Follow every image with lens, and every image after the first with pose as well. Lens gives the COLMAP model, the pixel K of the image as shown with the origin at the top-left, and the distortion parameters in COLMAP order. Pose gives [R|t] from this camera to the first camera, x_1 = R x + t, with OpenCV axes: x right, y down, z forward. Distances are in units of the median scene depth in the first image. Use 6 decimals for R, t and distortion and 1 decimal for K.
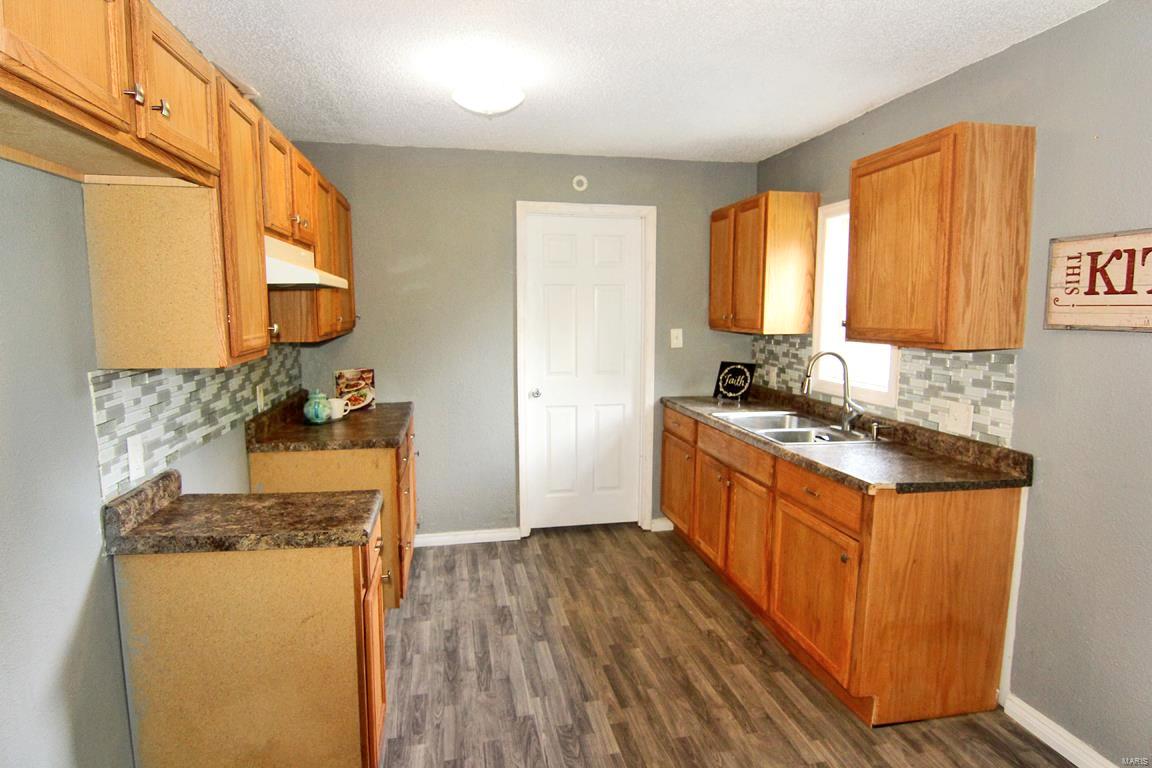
lens RADIAL K [[639.2, 0, 574.1], [0, 639.2, 388.3], [0, 0, 1]] dist [0.002543, -0.010925]
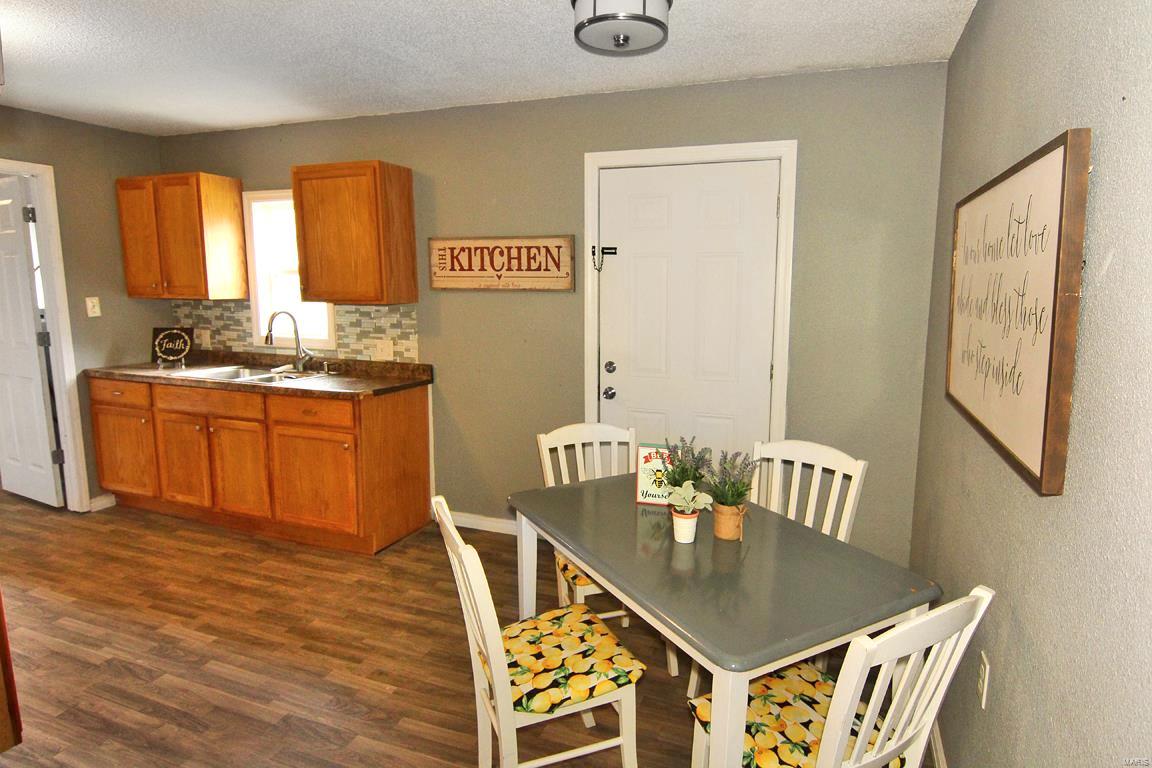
lens RADIAL K [[639.3, 0, 591.7], [0, 639.3, 382.5], [0, 0, 1]] dist [0.027555, -0.037603]
pose [[0.529527, -0.129662, 0.838325, -0.409344], [0.098566, 0.990960, 0.091011, 0.031200], [-0.842547, 0.034437, 0.537521, -0.228799]]
